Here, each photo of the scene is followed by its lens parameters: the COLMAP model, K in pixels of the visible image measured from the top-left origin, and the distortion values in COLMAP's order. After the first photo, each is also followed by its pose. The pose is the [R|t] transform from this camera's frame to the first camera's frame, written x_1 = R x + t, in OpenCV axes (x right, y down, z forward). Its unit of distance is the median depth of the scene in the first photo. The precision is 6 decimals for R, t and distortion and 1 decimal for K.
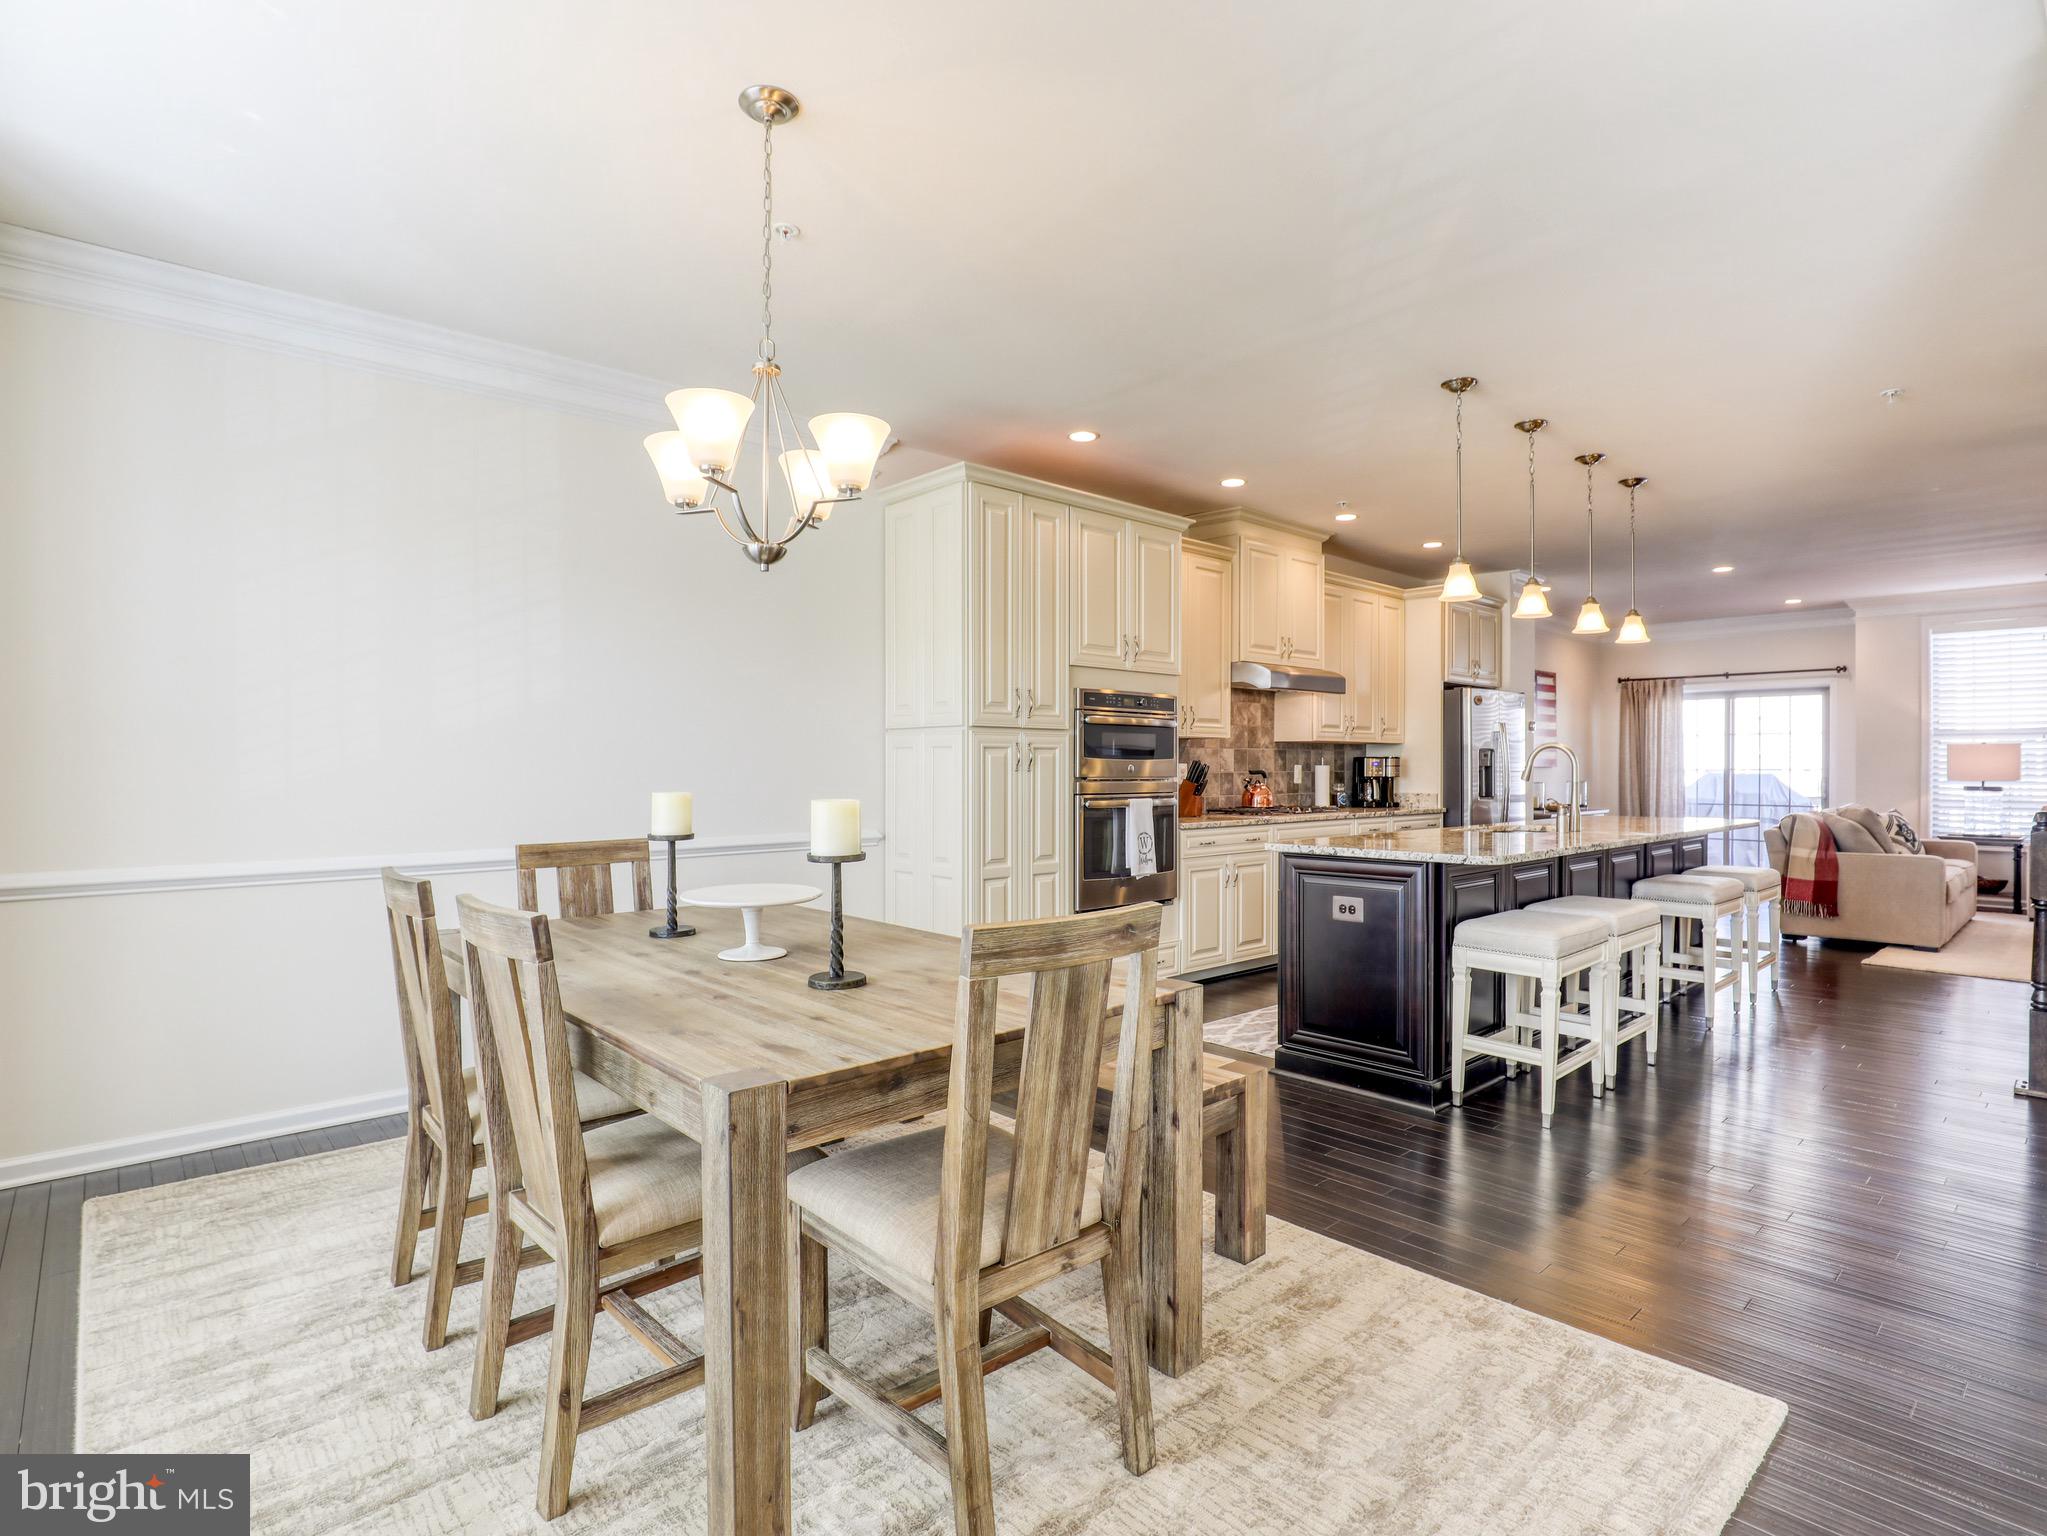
lens RADIAL K [[1043.8, 0, 1027.8], [0, 1043.8, 761.9], [0, 0, 1]] dist [-0.031152, 0.001788]
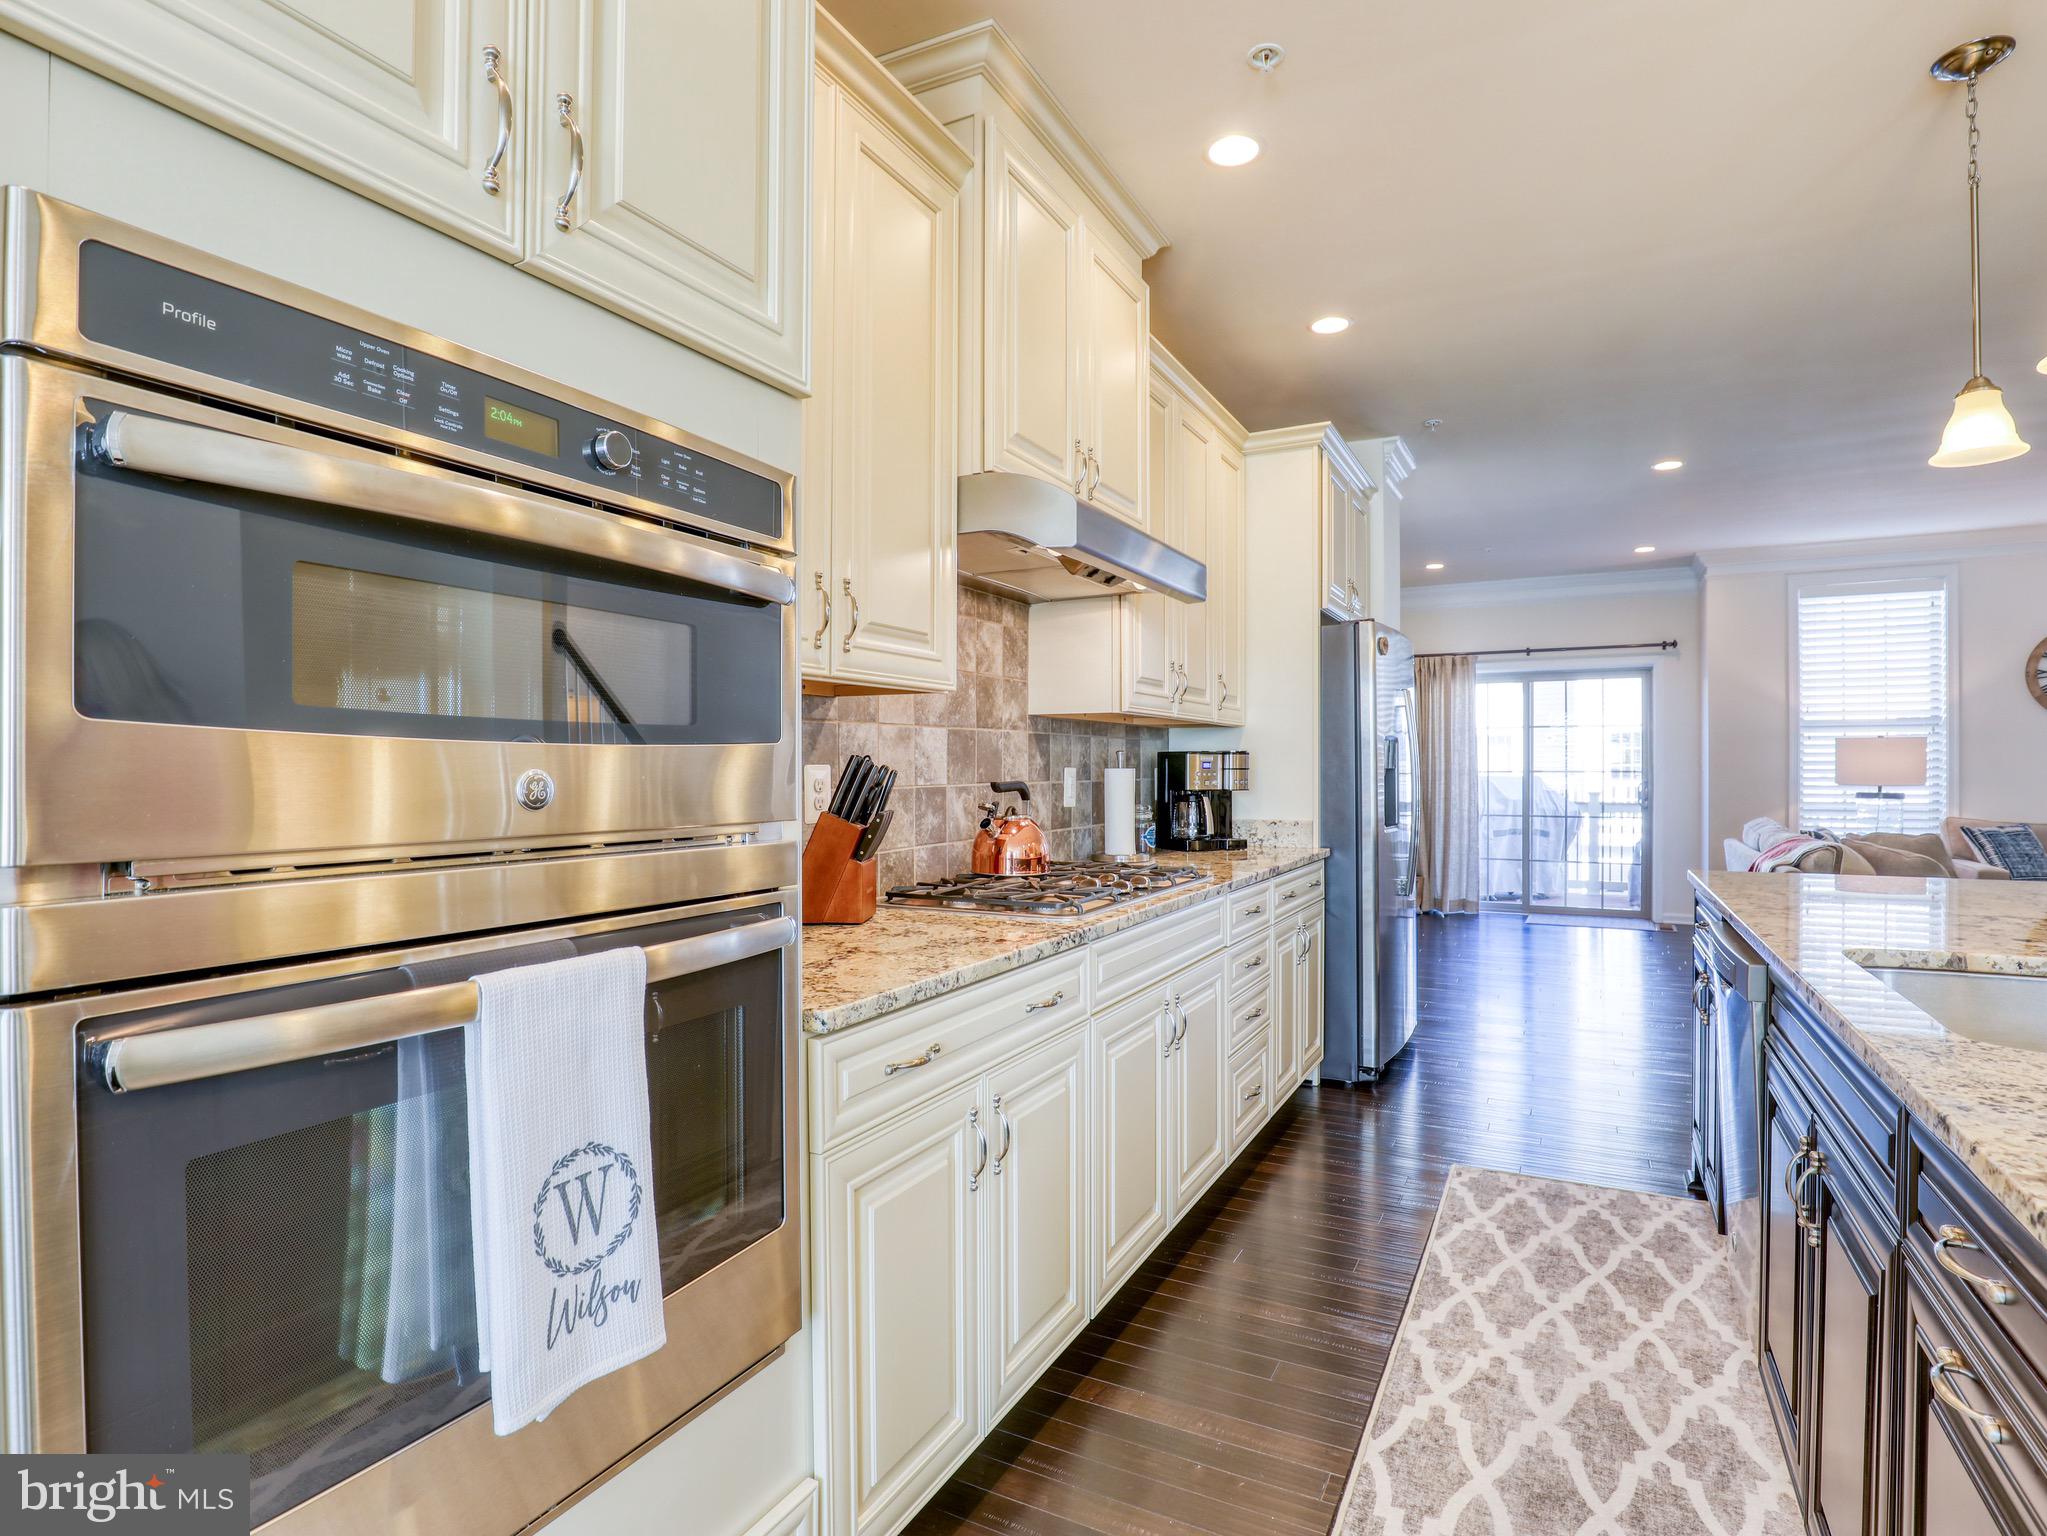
lens RADIAL K [[1043.8, 0, 1052.5], [0, 1043.8, 765.1], [0, 0, 1]] dist [-0.031152, 0.001788]
pose [[0.933482, -0.001735, 0.358621, 0.087274], [0.001570, 0.999998, 0.000753, 0.001610], [-0.358622, -0.000140, 0.933483, 0.584147]]
